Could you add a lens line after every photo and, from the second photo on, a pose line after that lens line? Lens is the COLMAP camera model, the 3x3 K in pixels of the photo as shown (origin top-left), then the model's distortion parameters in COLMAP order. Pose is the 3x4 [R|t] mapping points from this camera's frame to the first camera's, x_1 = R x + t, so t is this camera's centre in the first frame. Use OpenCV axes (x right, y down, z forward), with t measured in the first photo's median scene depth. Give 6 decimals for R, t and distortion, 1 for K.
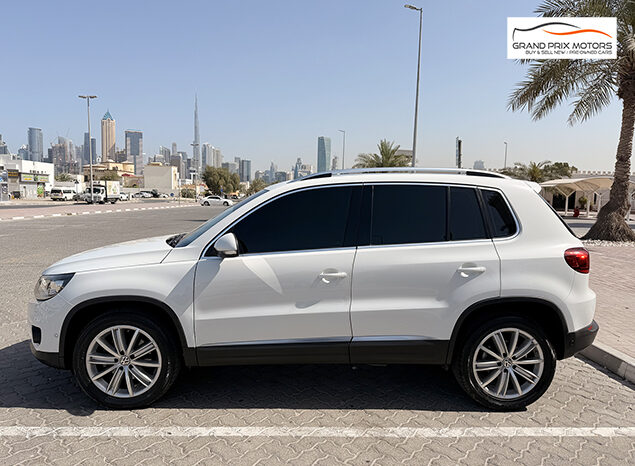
lens RADIAL K [[455.5, 0, 317.4], [0, 455.5, 228.2], [0, 0, 1]] dist [0.052511, -0.053504]
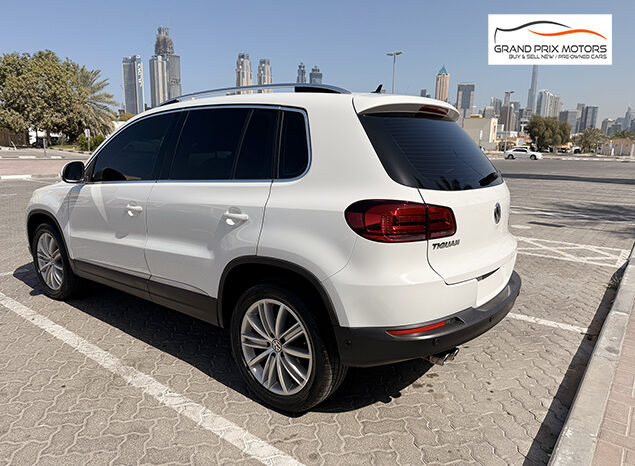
lens RADIAL K [[455.5, 0, 317.4], [0, 455.5, 228.2], [0, 0, 1]] dist [0.052511, -0.053504]
pose [[0.763171, 0.111056, -0.636582, 0.914372], [-0.048498, 0.992187, 0.114952, 0.014599], [0.644374, -0.056855, 0.762594, 0.487590]]
